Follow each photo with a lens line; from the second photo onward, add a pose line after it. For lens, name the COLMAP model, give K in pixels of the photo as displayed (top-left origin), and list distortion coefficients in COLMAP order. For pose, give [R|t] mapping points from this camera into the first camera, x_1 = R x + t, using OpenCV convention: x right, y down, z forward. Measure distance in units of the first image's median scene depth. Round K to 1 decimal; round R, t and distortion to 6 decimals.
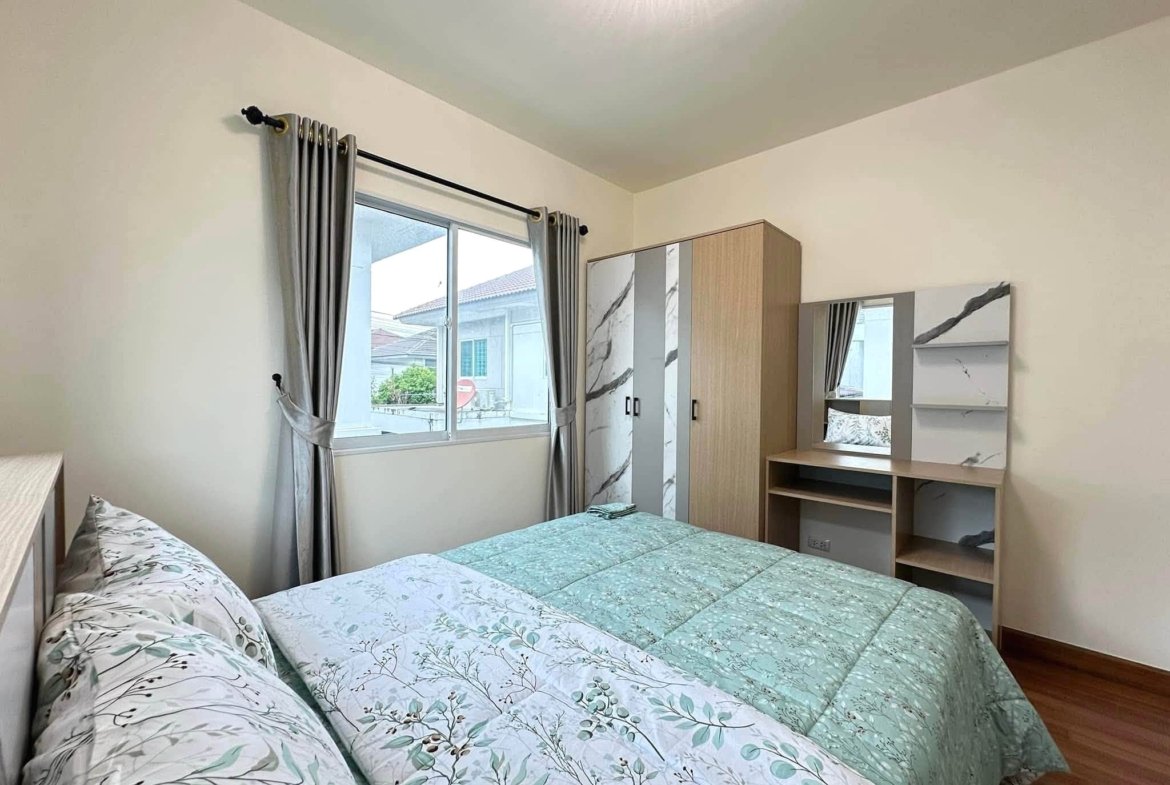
lens RADIAL K [[470.3, 0, 585.0], [0, 470.3, 392.5], [0, 0, 1]] dist [-0.000996, -0.000188]
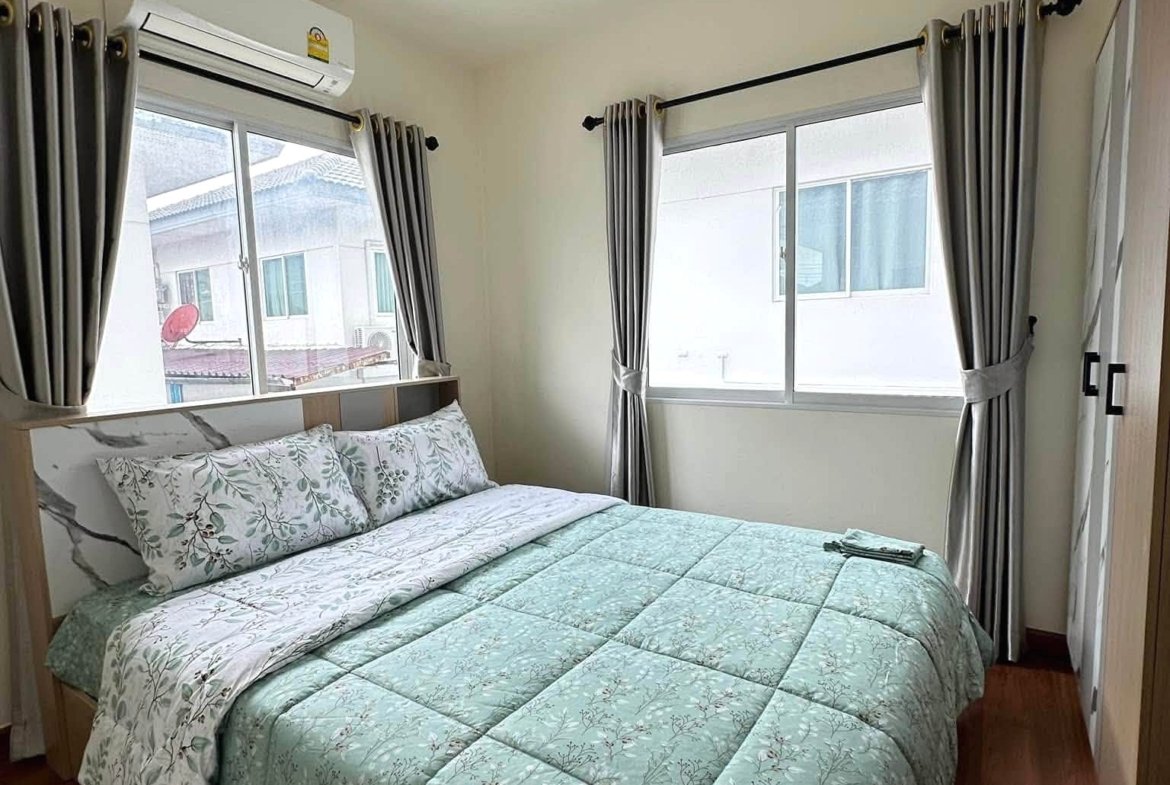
lens RADIAL K [[619.6, 0, 585.0], [0, 619.6, 392.5], [0, 0, 1]] dist [-0.000453, -0.000097]
pose [[0.175914, 0.091317, -0.980161, 1.106989], [0.018289, 0.995213, 0.096002, -0.034323], [0.984236, -0.034815, 0.173402, 0.758011]]
